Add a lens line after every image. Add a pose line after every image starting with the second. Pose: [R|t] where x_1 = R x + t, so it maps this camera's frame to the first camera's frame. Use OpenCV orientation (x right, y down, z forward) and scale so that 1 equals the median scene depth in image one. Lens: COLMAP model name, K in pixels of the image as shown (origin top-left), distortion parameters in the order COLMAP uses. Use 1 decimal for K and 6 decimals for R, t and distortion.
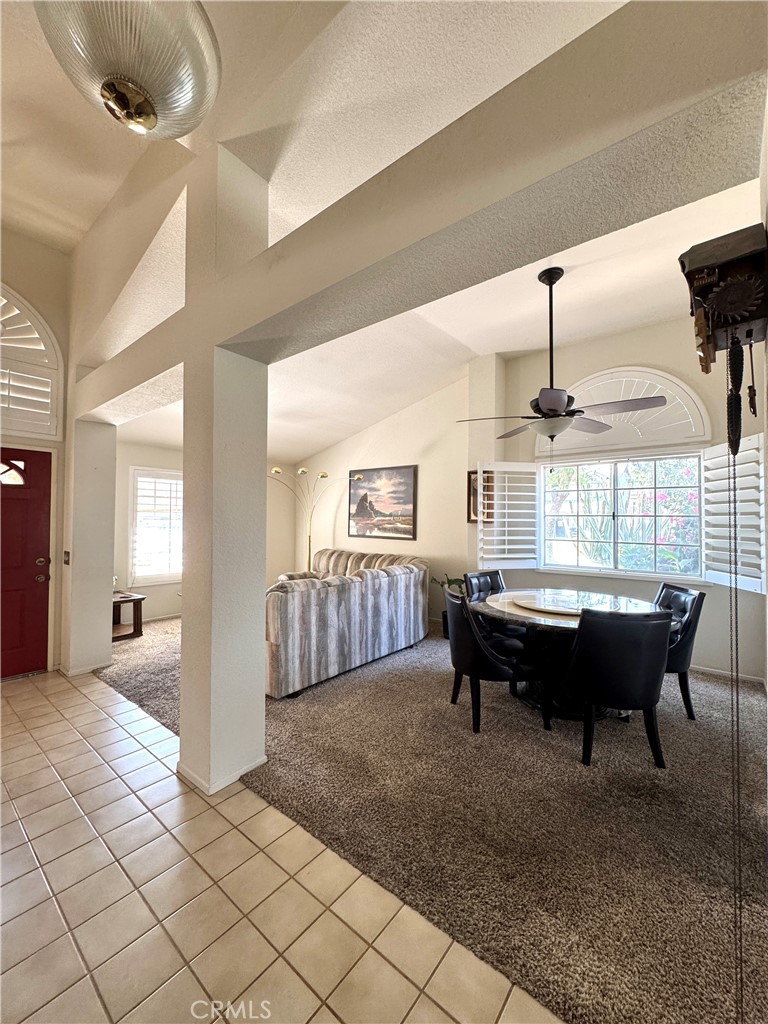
lens RADIAL K [[408.6, 0, 382.2], [0, 408.6, 514.3], [0, 0, 1]] dist [-0.000911, 0.000002]
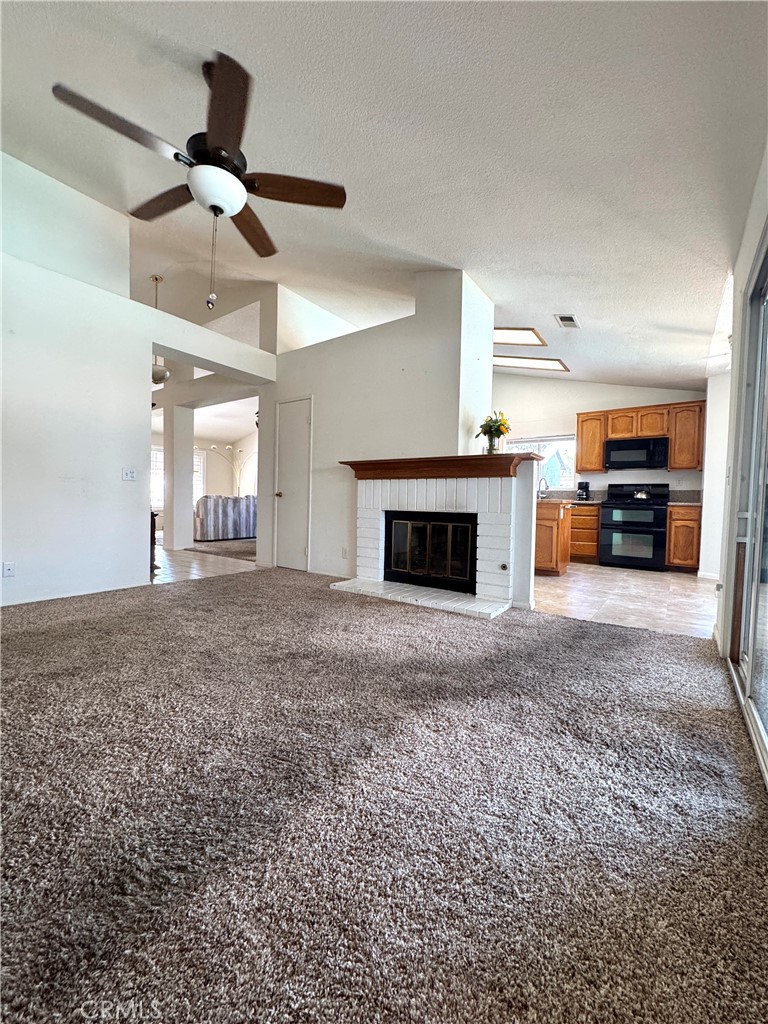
lens RADIAL K [[408.6, 0, 385.5], [0, 408.6, 511.1], [0, 0, 1]] dist [-0.000911, 0.000002]
pose [[0.997814, 0.016132, 0.064084, 0.612009], [-0.018294, 0.999278, 0.033294, 0.156107], [-0.063501, -0.034394, 0.997389, -1.363213]]
